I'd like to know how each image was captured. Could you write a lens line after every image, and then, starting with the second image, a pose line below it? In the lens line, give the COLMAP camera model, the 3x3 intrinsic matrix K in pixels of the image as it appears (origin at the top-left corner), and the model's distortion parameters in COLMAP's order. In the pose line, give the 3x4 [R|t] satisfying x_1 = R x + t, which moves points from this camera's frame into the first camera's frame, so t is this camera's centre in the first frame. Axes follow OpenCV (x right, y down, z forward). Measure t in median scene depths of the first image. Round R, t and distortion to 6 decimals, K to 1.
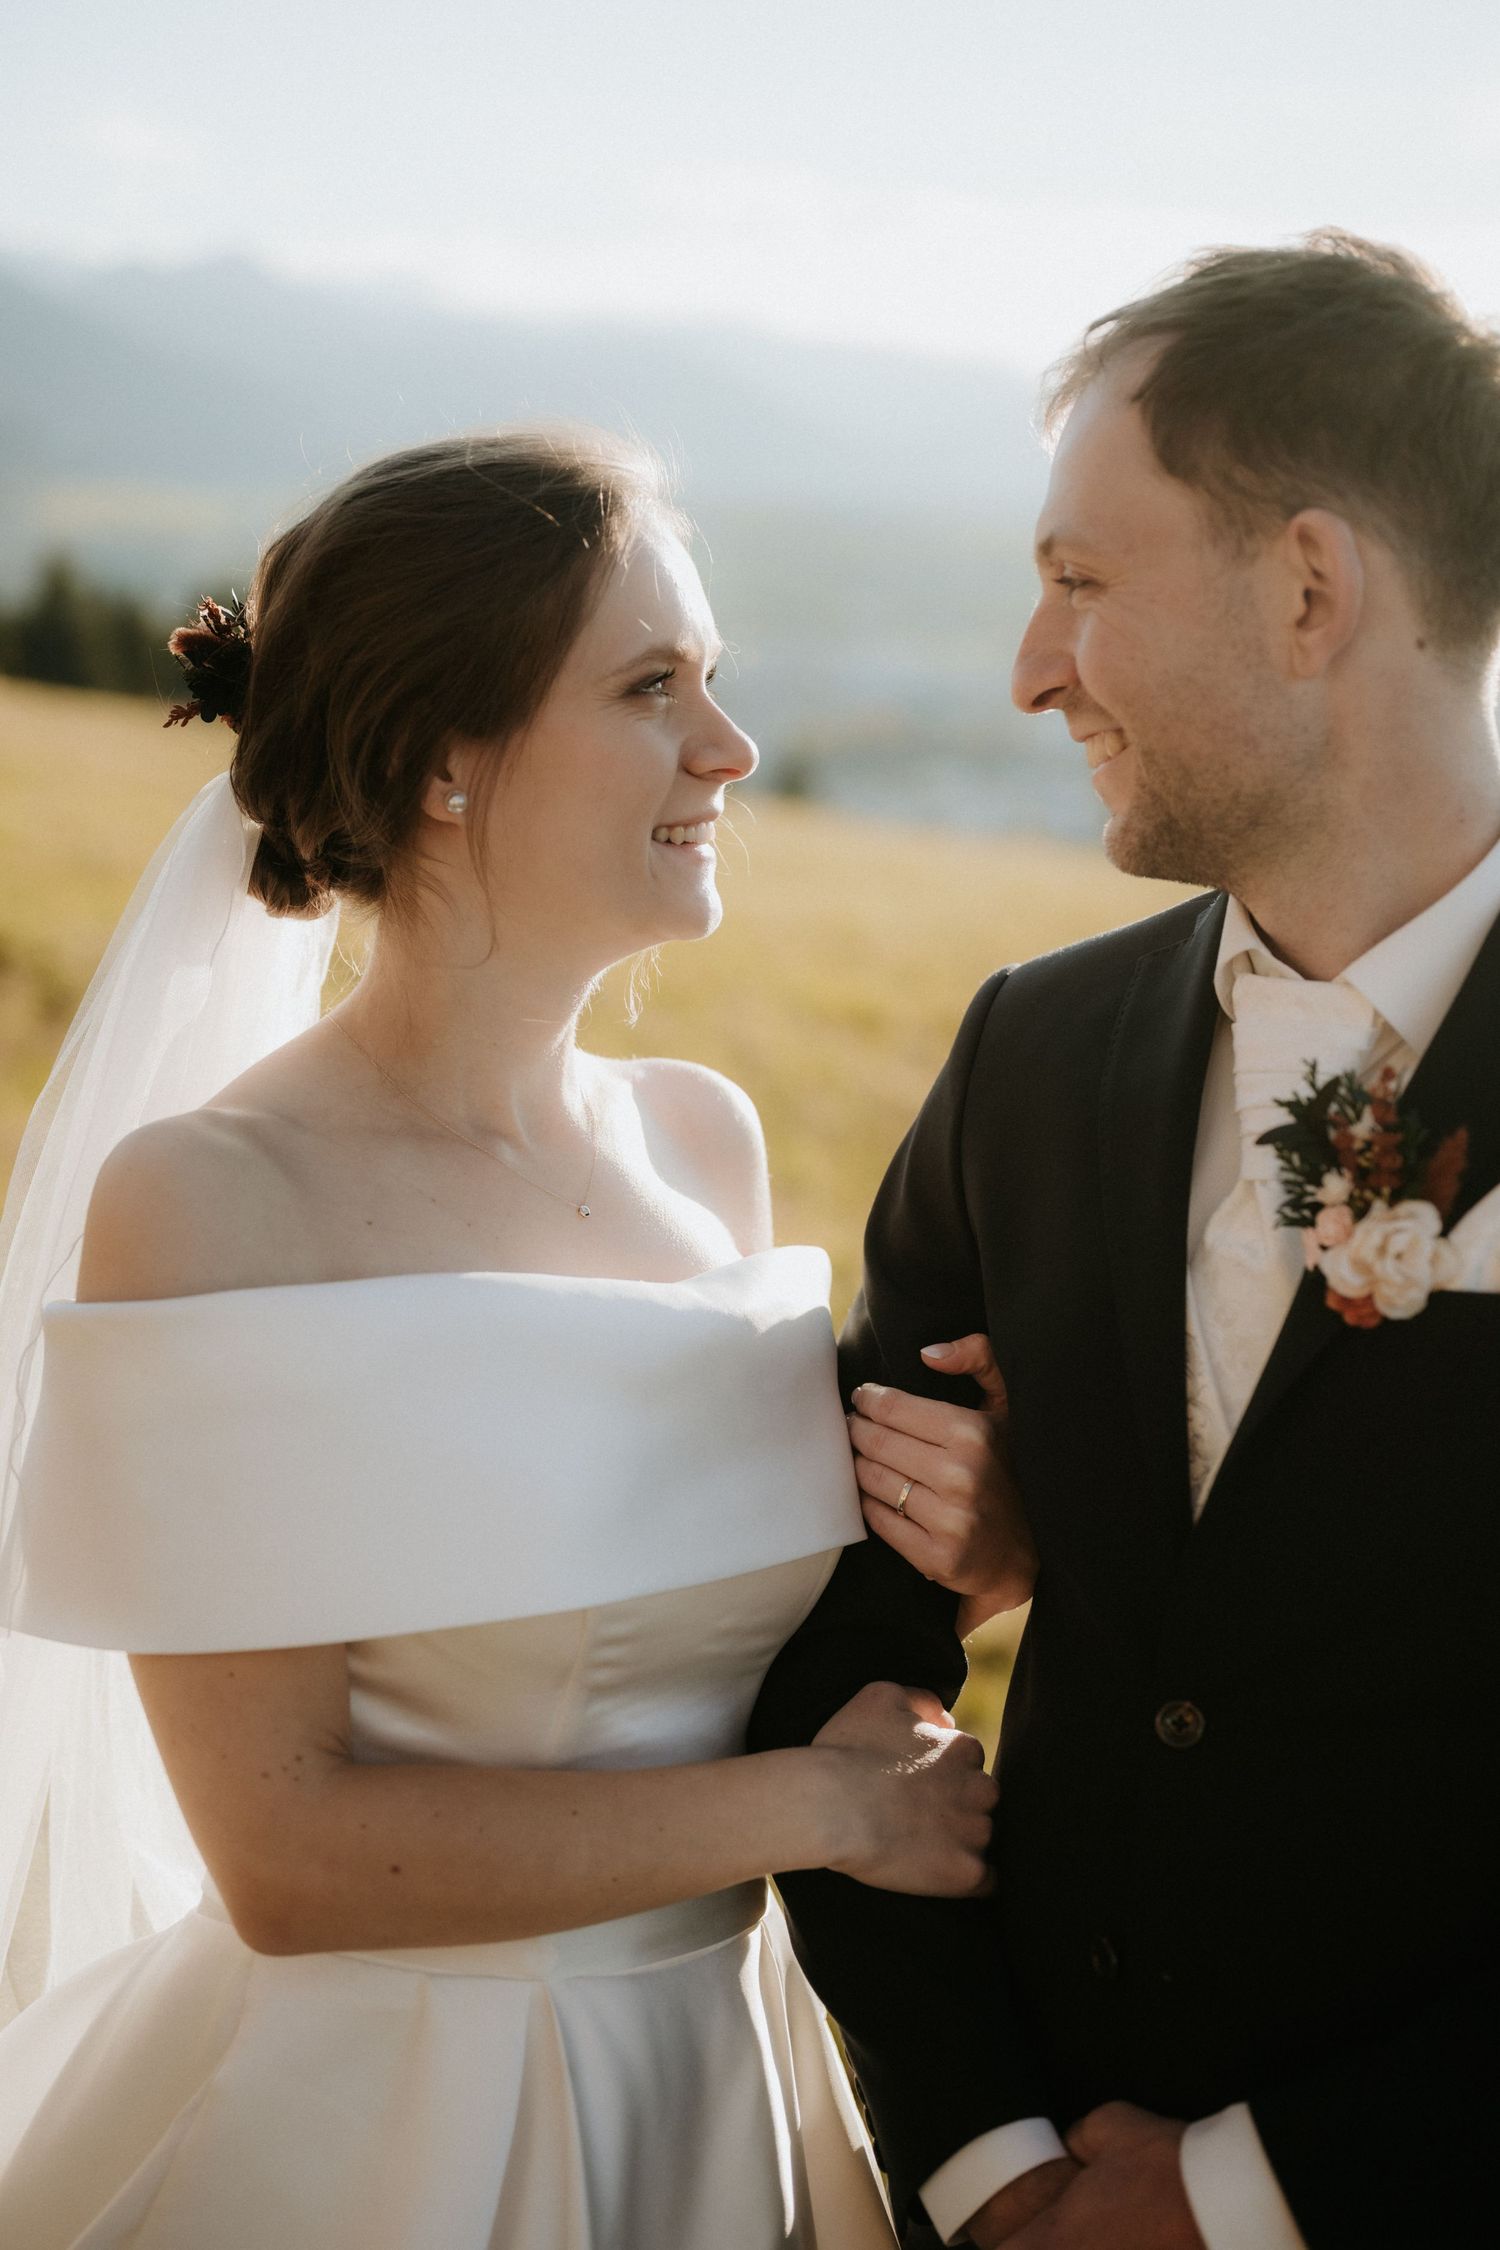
lens RADIAL K [[3334.8, 0, 699.1], [0, 3334.8, 1062.6], [0, 0, 1]] dist [-0.016240, 0.000000]
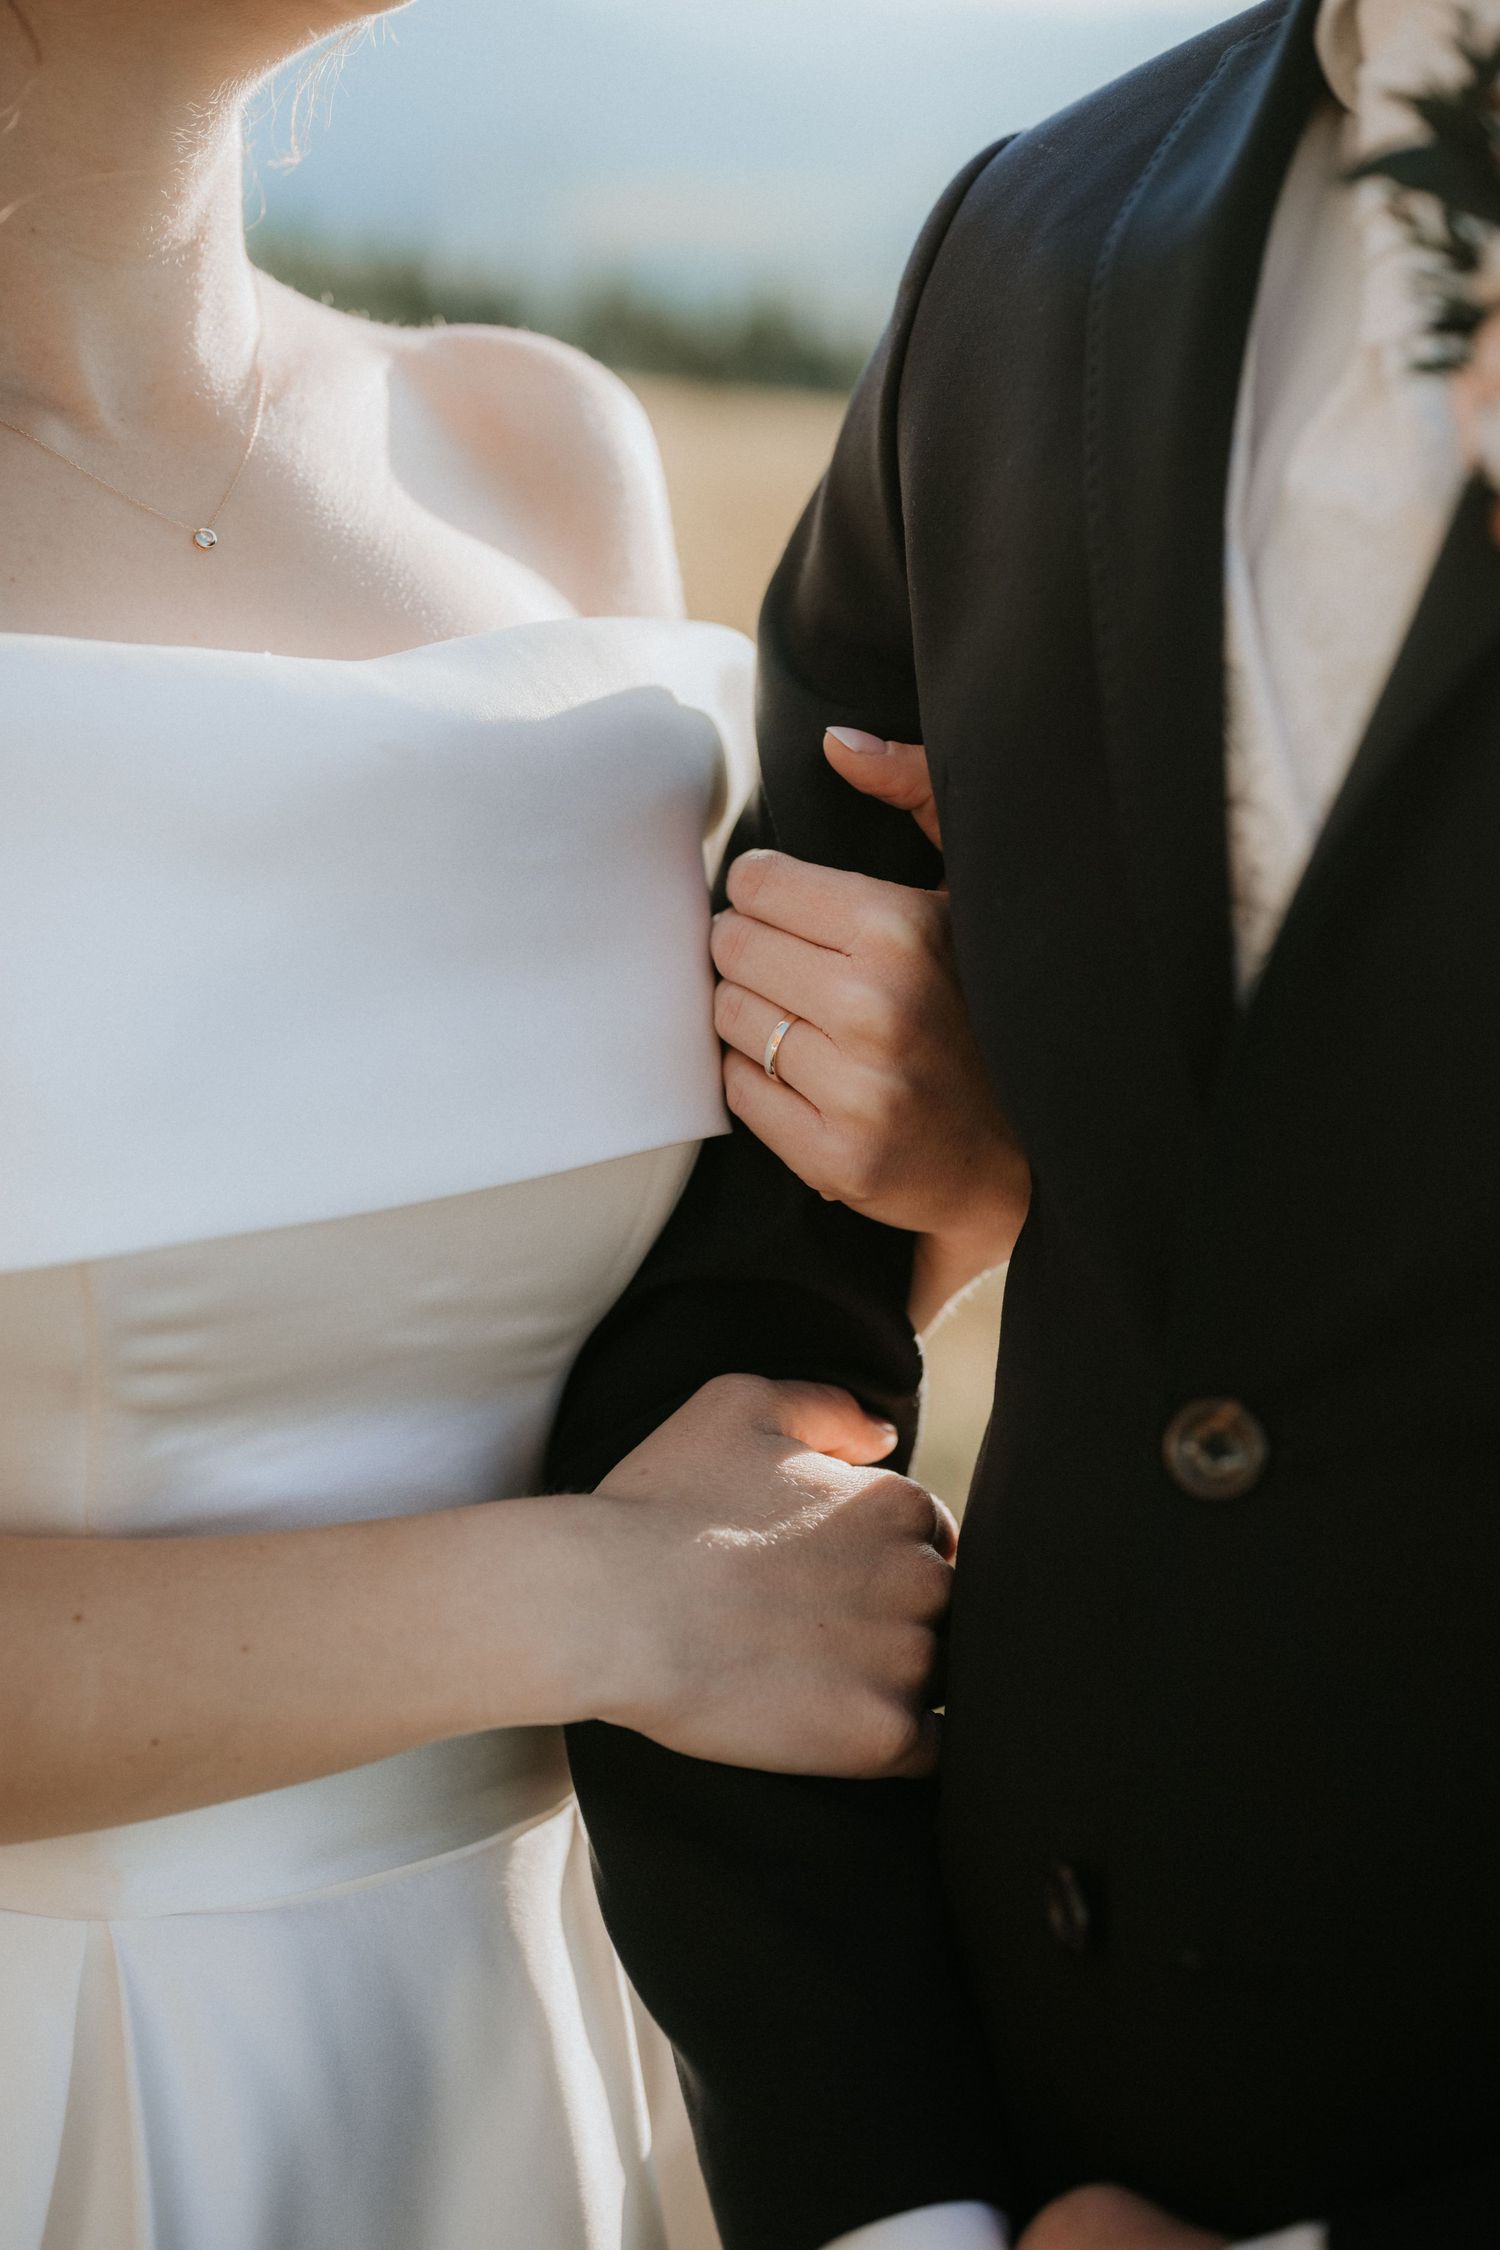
lens RADIAL K [[3334.8, 0, 757.4], [0, 3334.8, 1108.8], [0, 0, 1]] dist [-0.016240, 0.000000]
pose [[0.993033, -0.007345, -0.117607, 0.124614], [0.016072, 0.997171, 0.073430, 0.102491], [0.116735, -0.074808, 0.990342, 0.469396]]
